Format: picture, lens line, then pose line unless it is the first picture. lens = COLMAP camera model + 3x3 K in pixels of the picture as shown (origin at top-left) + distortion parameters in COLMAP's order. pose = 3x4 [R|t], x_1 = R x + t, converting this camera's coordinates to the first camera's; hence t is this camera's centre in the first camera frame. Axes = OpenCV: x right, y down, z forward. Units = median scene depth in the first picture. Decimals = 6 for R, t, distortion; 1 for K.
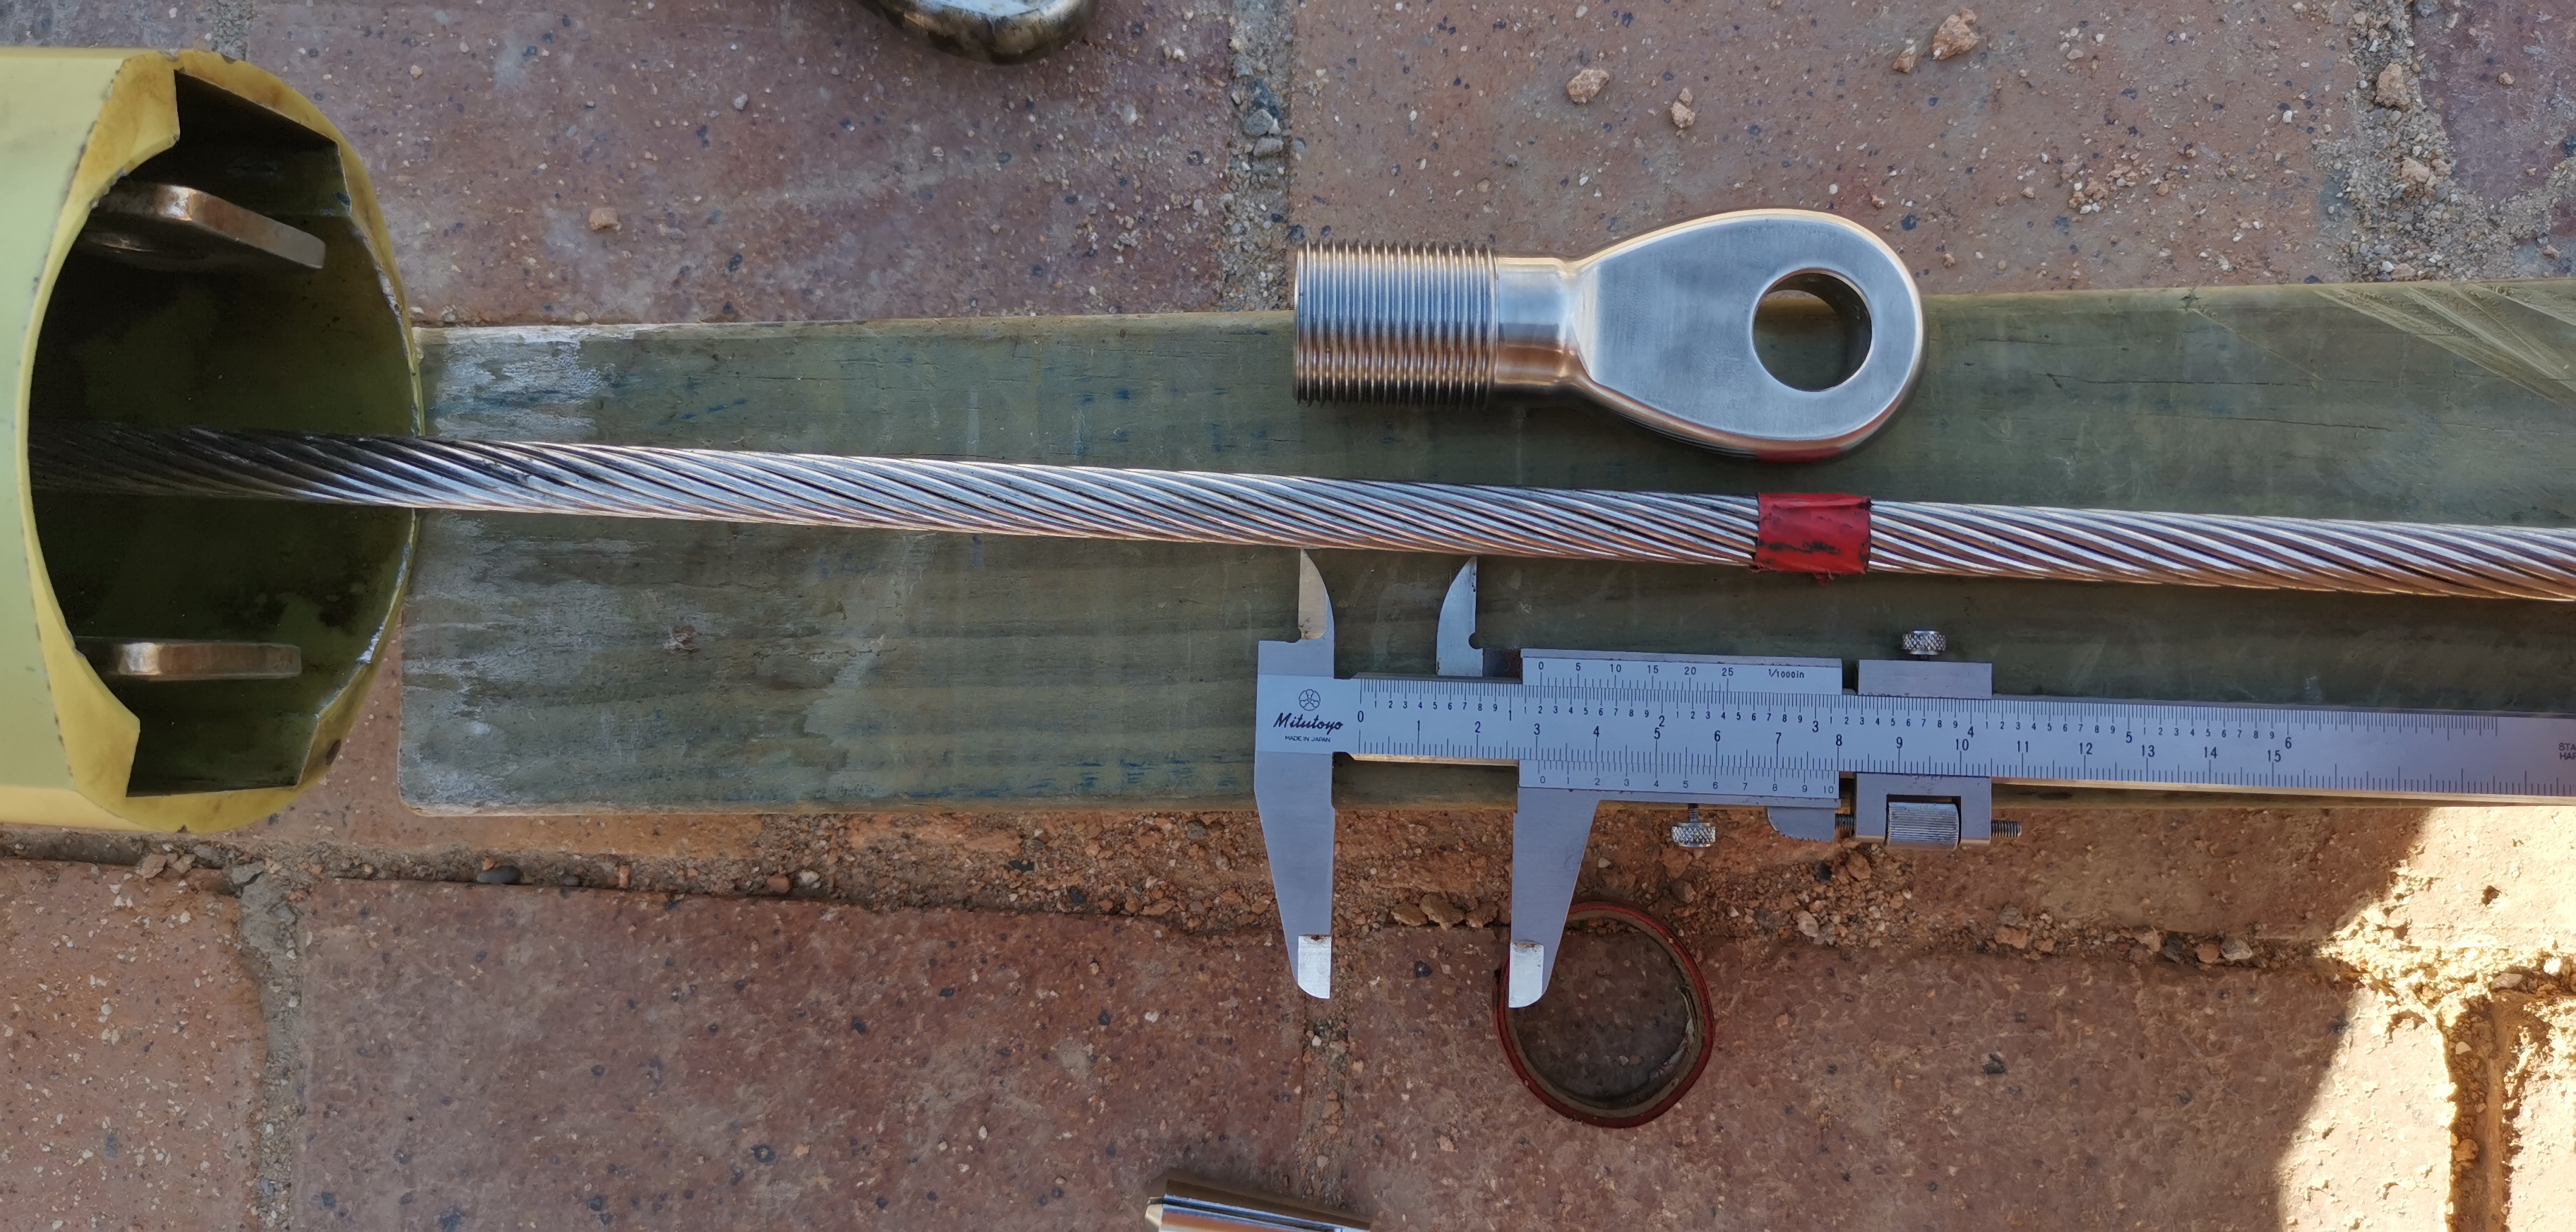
lens RADIAL K [[2120.1, 0, 1323.5], [0, 2120.1, 641.6], [0, 0, 1]] dist [0.025491, -0.058658]
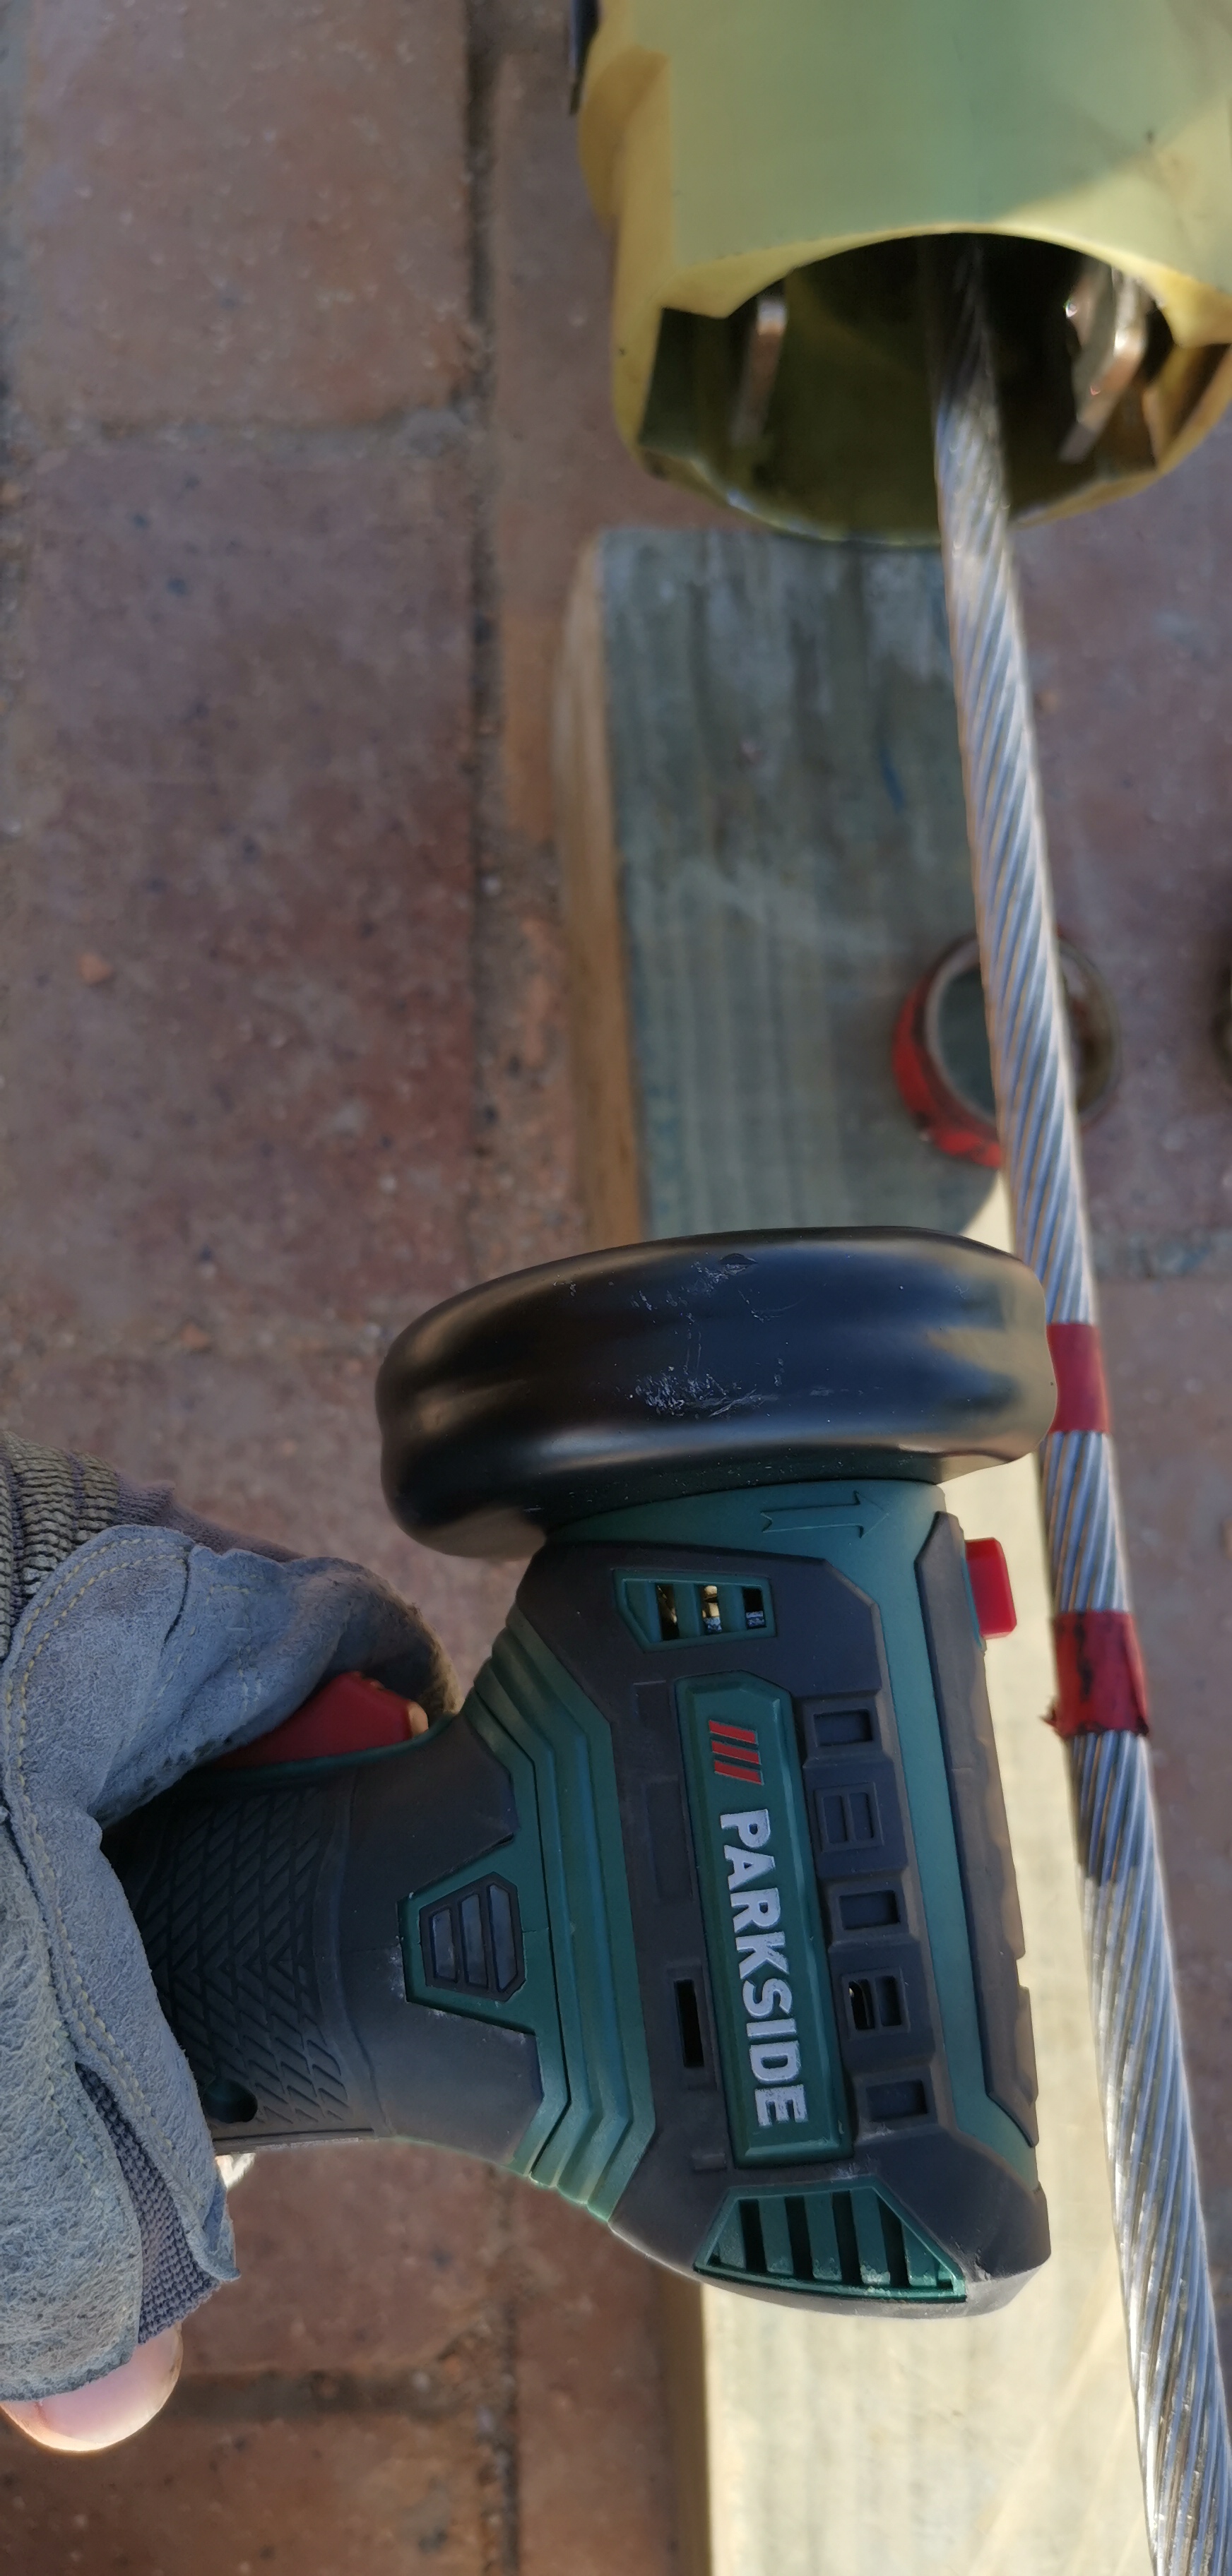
lens RADIAL K [[2120.1, 0, 643.8], [0, 2120.1, 1244.5], [0, 0, 1]] dist [0.025491, -0.058658]
pose [[0.044077, 0.993853, -0.101553, 0.069075], [-0.997070, 0.037402, -0.066726, 0.116201], [-0.062518, 0.104197, 0.992590, -0.114411]]
